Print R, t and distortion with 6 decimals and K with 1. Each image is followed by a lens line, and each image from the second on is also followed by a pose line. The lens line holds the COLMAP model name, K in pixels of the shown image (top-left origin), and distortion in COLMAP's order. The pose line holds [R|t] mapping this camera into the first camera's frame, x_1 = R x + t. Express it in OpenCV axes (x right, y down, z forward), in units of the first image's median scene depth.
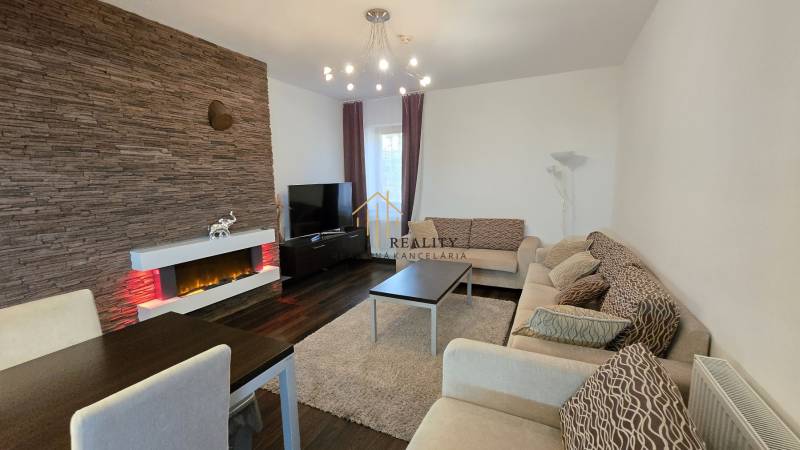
lens RADIAL K [[326.5, 0, 397.8], [0, 326.5, 220.1], [0, 0, 1]] dist [-0.000639, 0.002516]
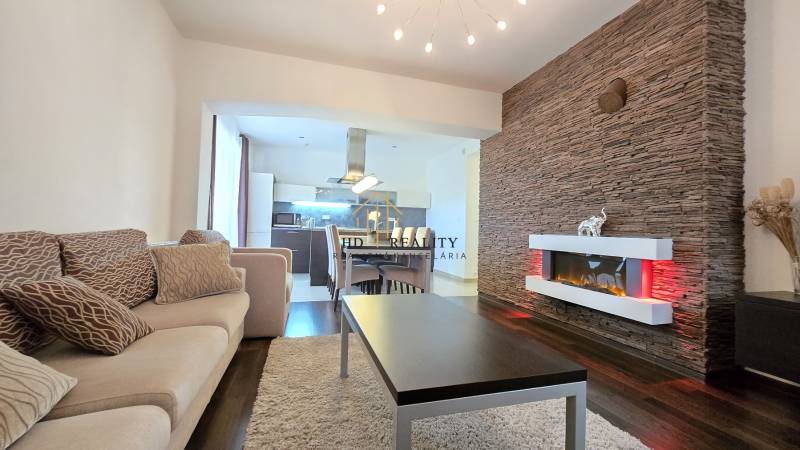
lens RADIAL K [[326.5, 0, 397.8], [0, 326.5, 220.1], [0, 0, 1]] dist [-0.000639, 0.002516]
pose [[-0.741123, -0.025085, -0.670900, 0.445794], [-0.102953, 0.991729, 0.076648, -0.005176], [0.663428, 0.125877, -0.737576, 1.322522]]
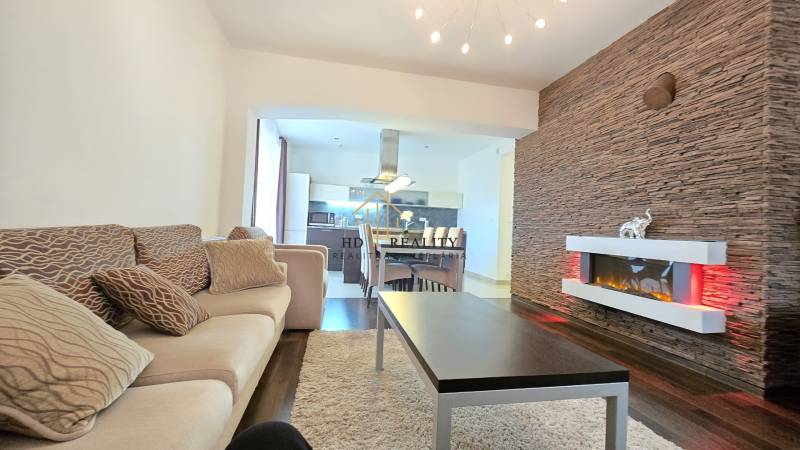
lens RADIAL K [[326.5, 0, 397.8], [0, 326.5, 220.1], [0, 0, 1]] dist [-0.000639, 0.002516]
pose [[-0.798861, -0.034026, -0.600552, 0.464330], [-0.106256, 0.990681, 0.085213, -0.002154], [0.592056, 0.131885, -0.795032, 1.327697]]
